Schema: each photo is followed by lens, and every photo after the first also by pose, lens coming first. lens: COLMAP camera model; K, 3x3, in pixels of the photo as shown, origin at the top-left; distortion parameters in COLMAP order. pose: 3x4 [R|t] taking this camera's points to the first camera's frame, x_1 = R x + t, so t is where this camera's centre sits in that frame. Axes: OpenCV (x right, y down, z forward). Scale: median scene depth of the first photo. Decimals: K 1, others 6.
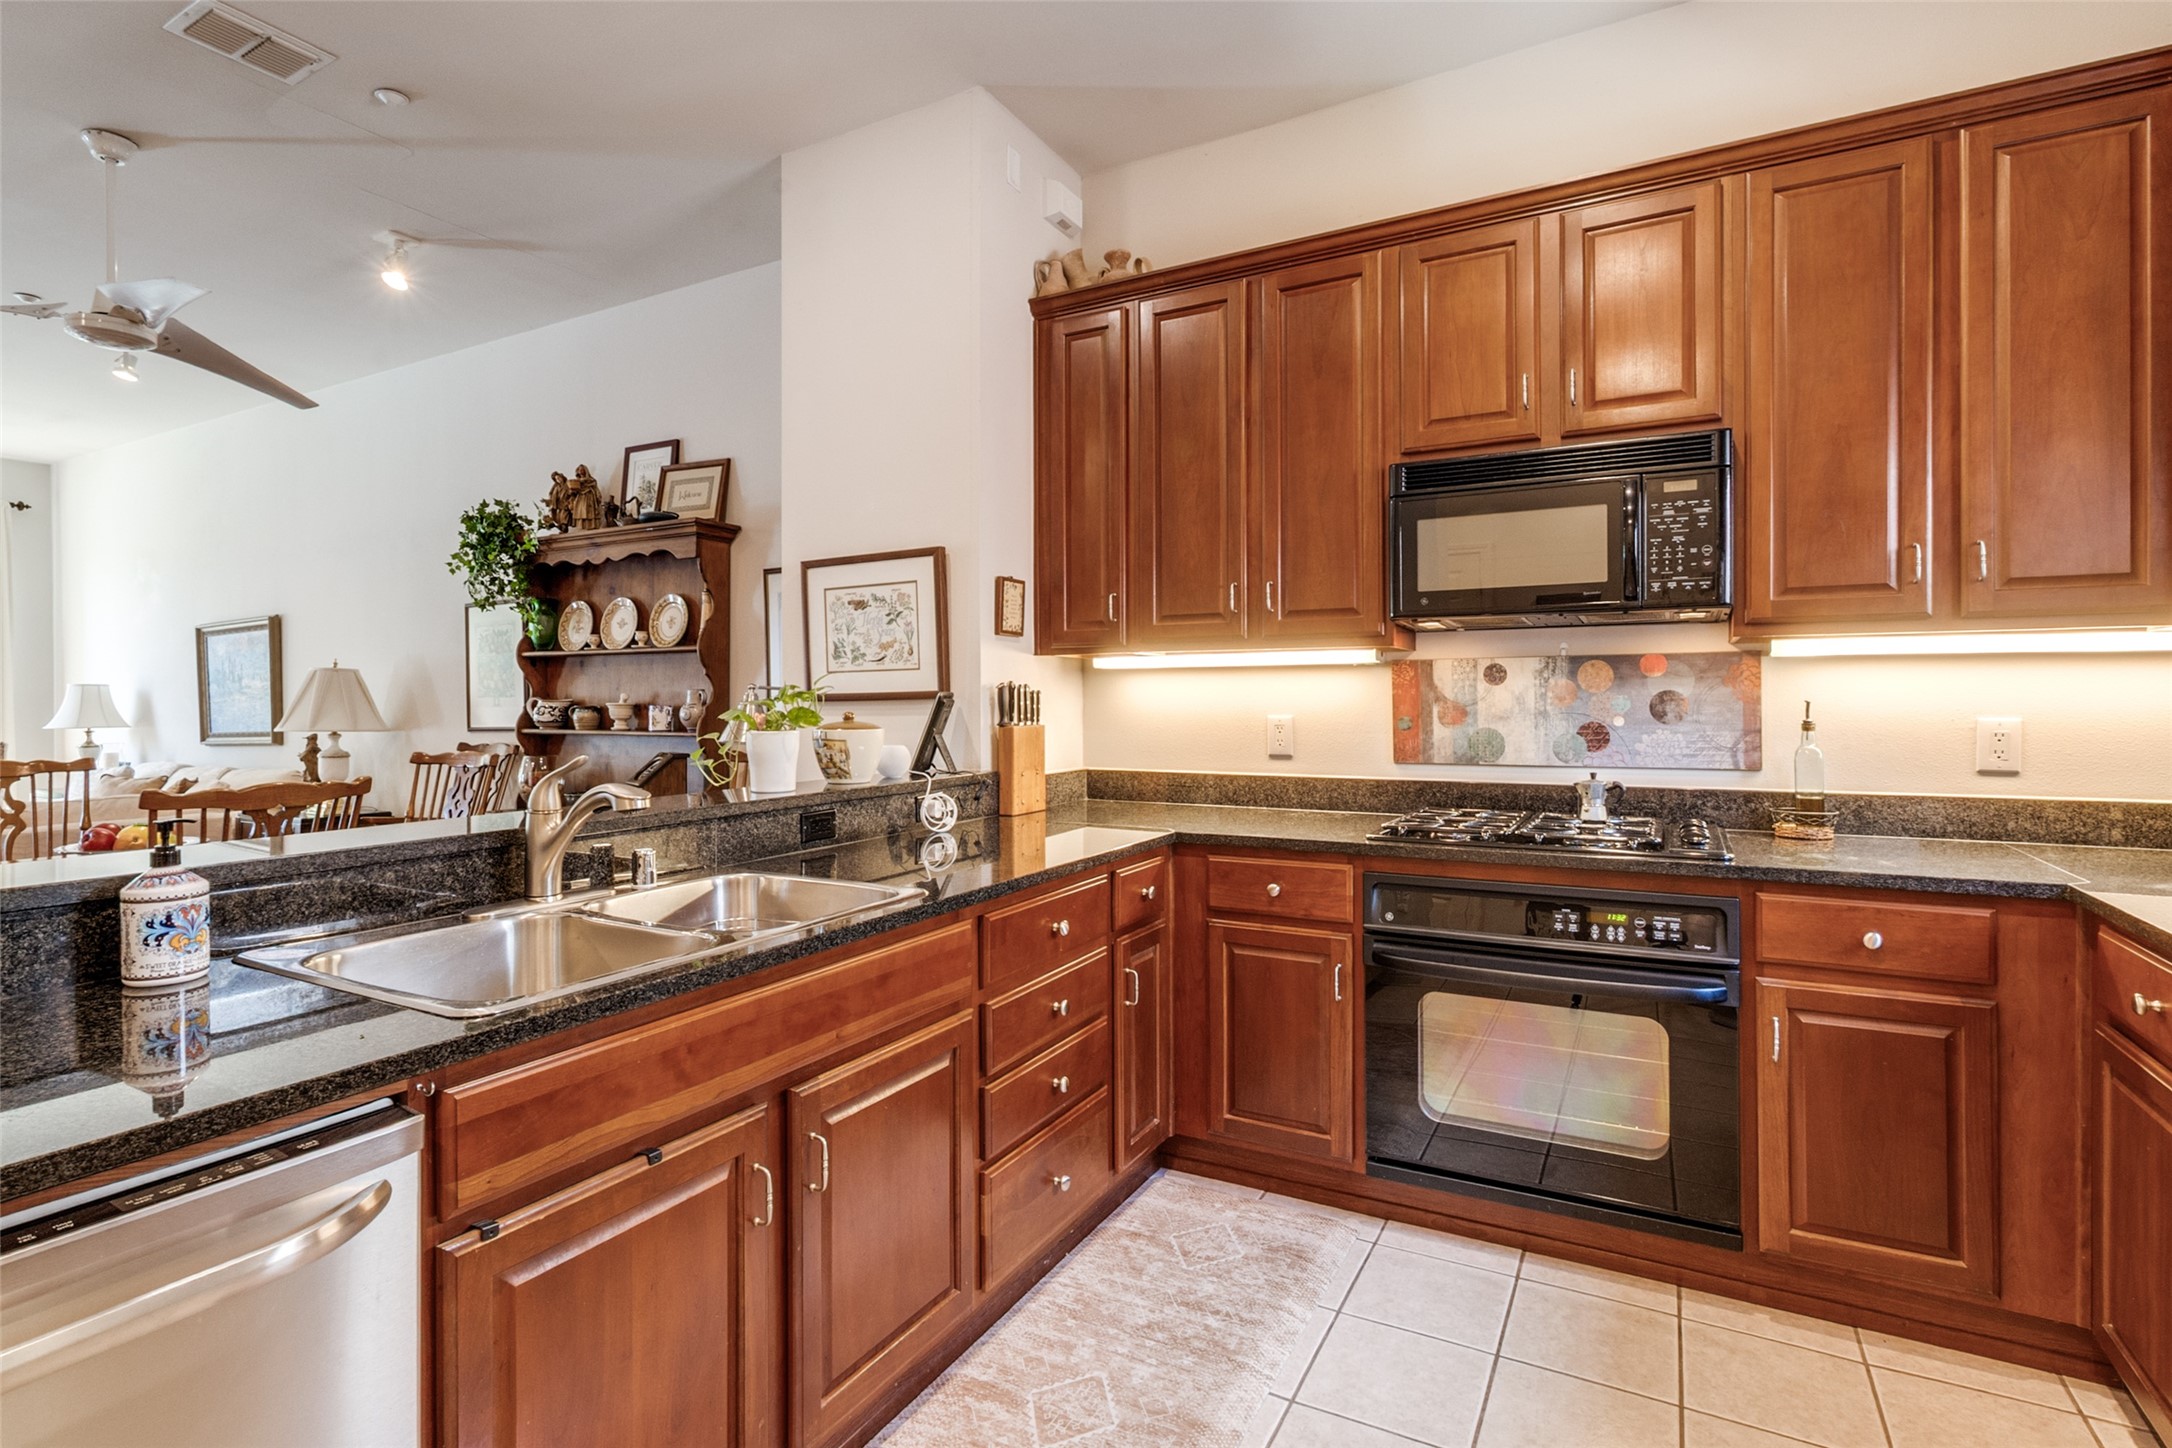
lens RADIAL K [[1034.7, 0, 1093.4], [0, 1034.7, 706.1], [0, 0, 1]] dist [-0.001767, 0.000838]
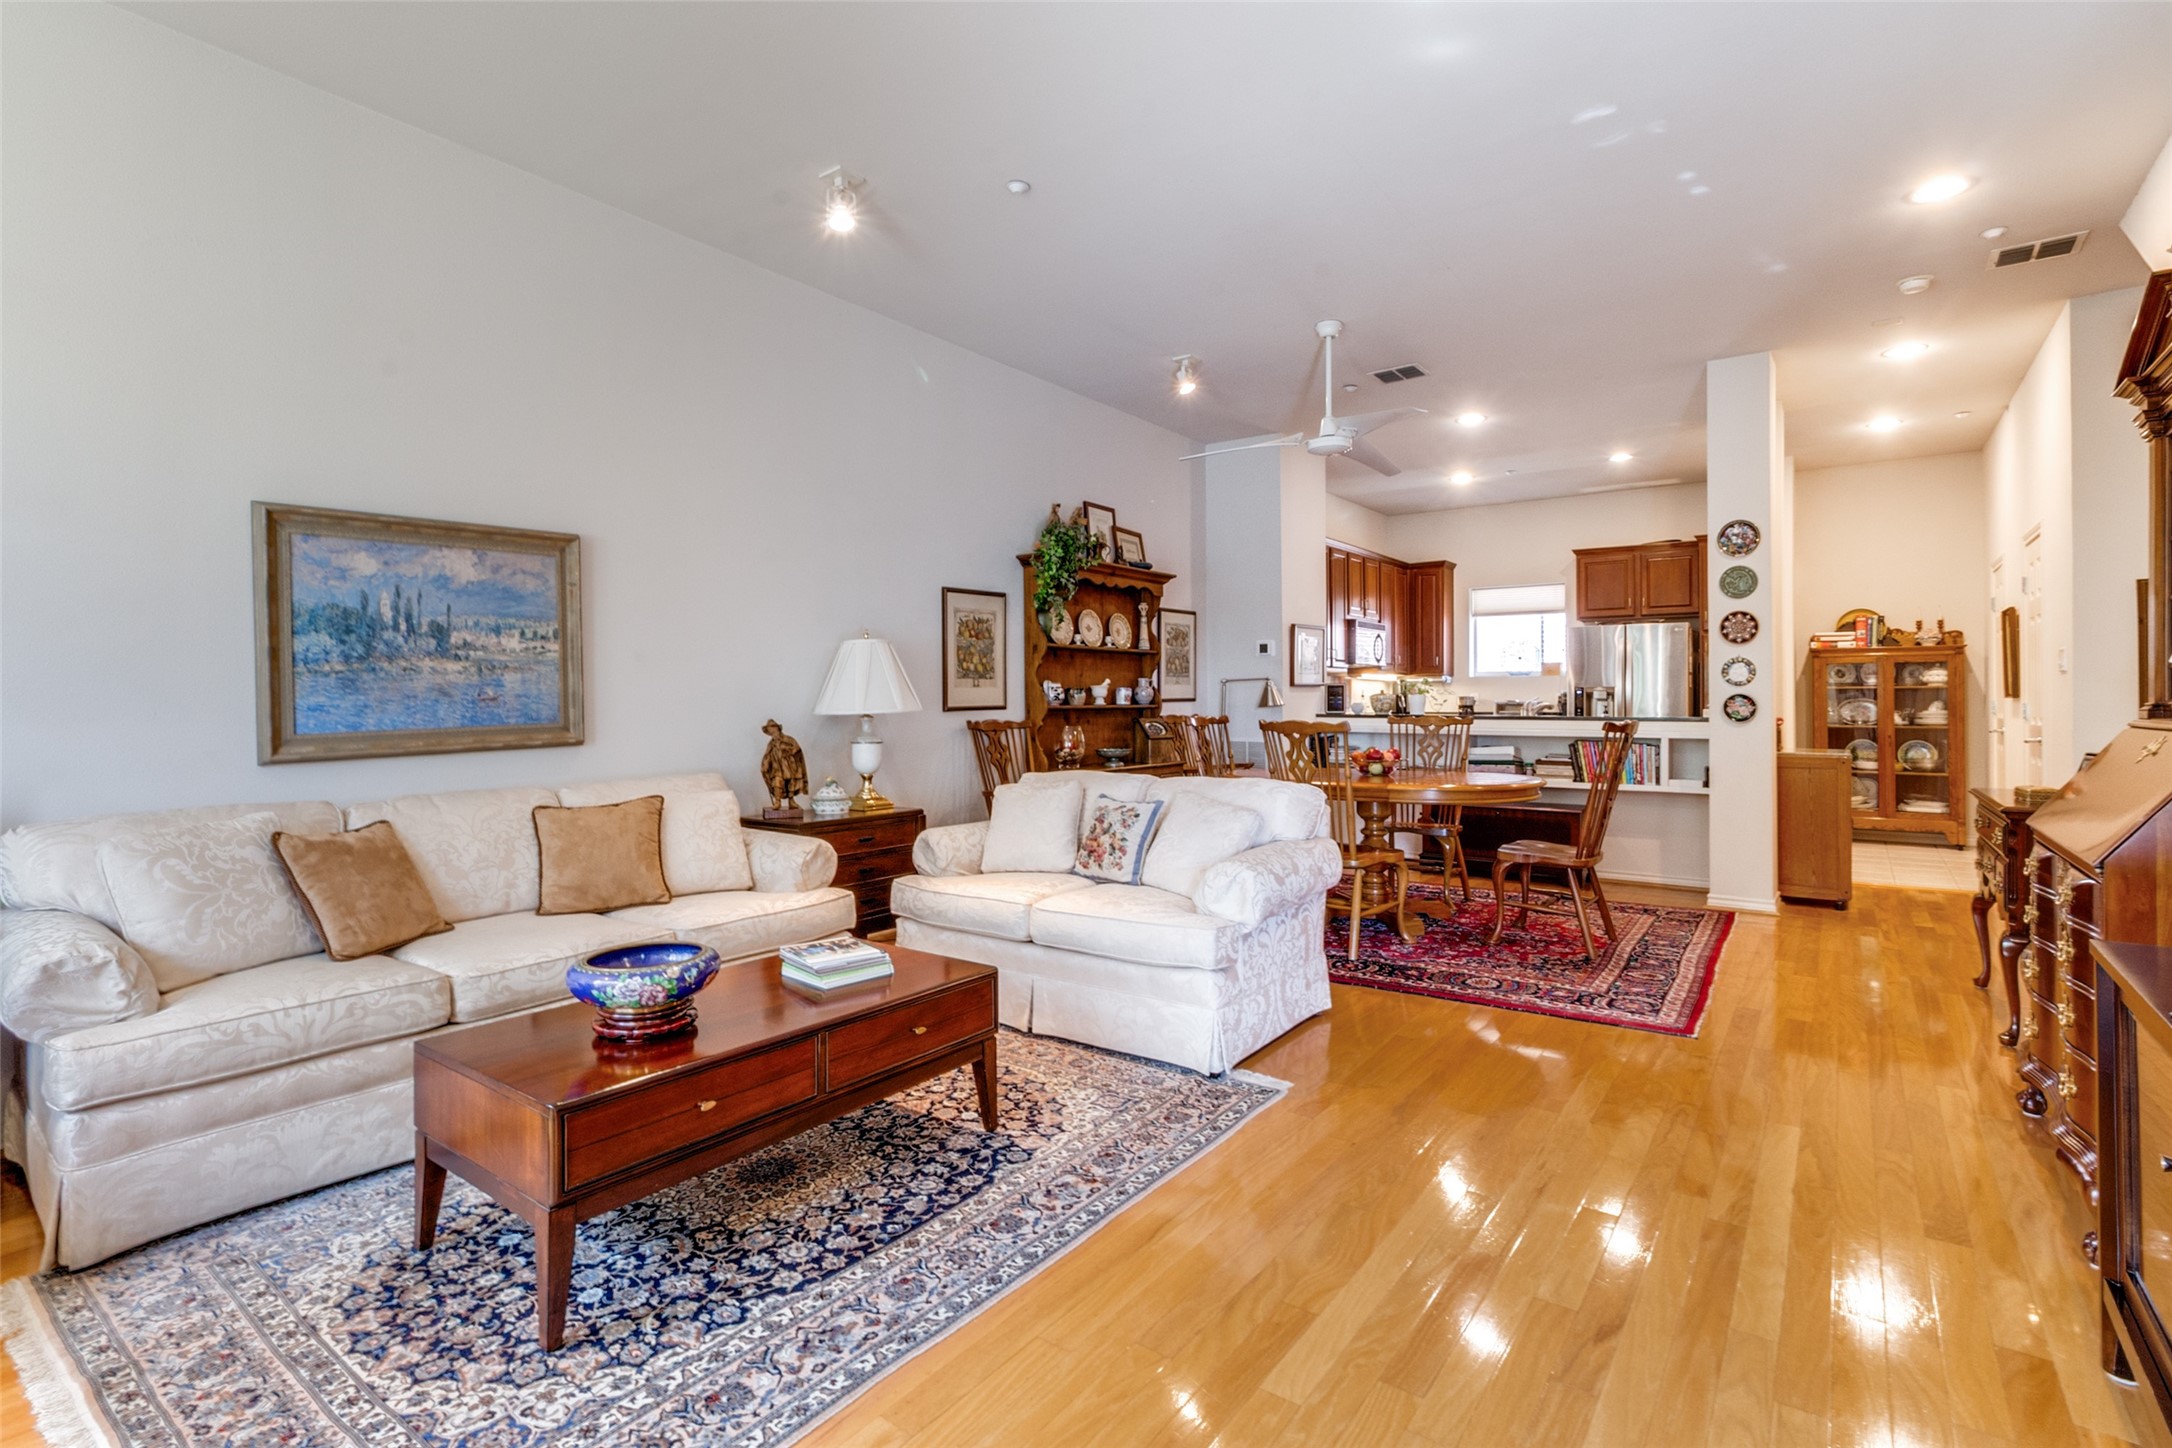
lens RADIAL K [[1034.7, 0, 1080.2], [0, 1034.7, 709.4], [0, 0, 1]] dist [-0.001767, 0.000838]
pose [[0.140805, -0.006337, 0.990017, -3.166871], [0.012512, 0.999911, 0.004621, 0.039108], [-0.989958, 0.011737, 0.140872, 1.407544]]
